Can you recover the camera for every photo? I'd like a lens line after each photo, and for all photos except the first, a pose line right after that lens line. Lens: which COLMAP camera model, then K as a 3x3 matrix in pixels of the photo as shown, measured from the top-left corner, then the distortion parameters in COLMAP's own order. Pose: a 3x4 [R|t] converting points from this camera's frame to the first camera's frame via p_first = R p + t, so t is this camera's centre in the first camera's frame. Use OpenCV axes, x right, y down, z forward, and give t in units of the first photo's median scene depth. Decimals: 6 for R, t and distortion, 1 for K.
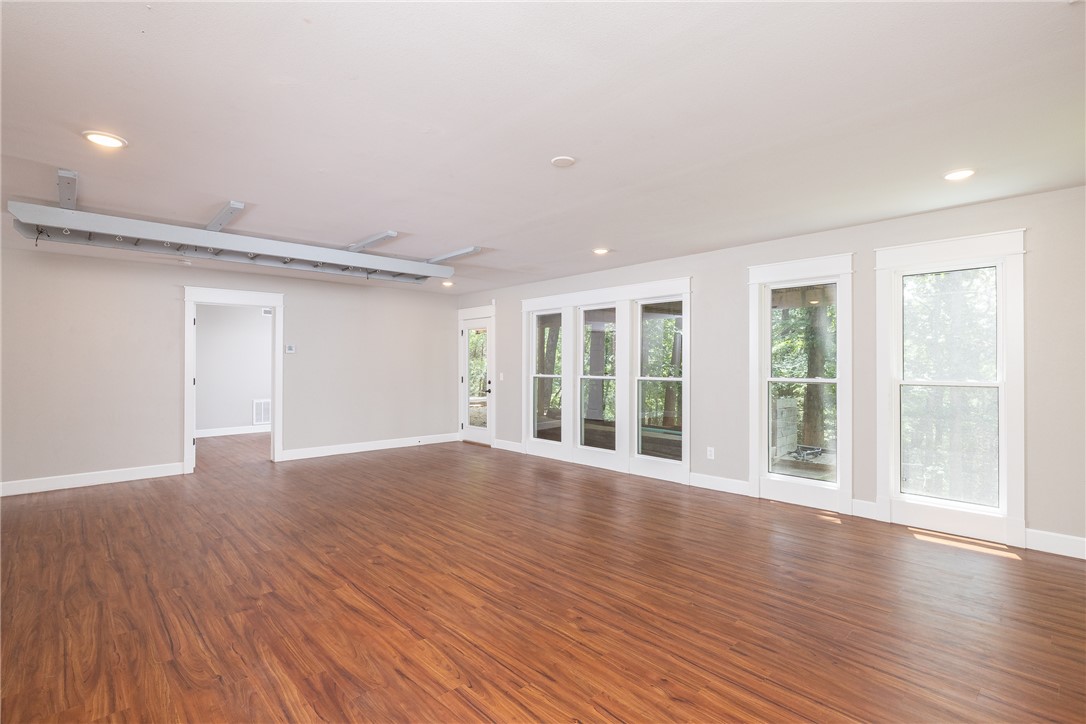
lens RADIAL K [[520.9, 0, 525.5], [0, 520.9, 360.8], [0, 0, 1]] dist [-0.012282, 0.000140]
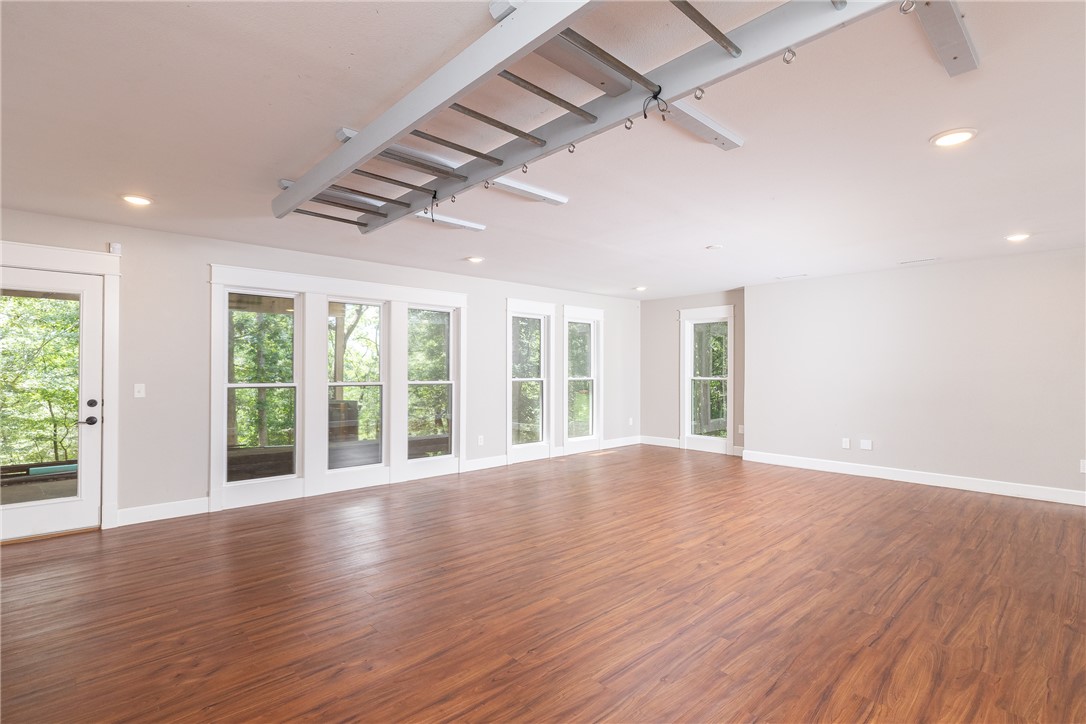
lens RADIAL K [[520.9, 0, 527.0], [0, 520.9, 367.6], [0, 0, 1]] dist [-0.012282, 0.000140]
pose [[-0.003379, 0.002744, 0.999991, -1.391486], [-0.007970, 0.999964, -0.002770, 0.011648], [-0.999963, -0.007979, -0.003357, 1.407516]]
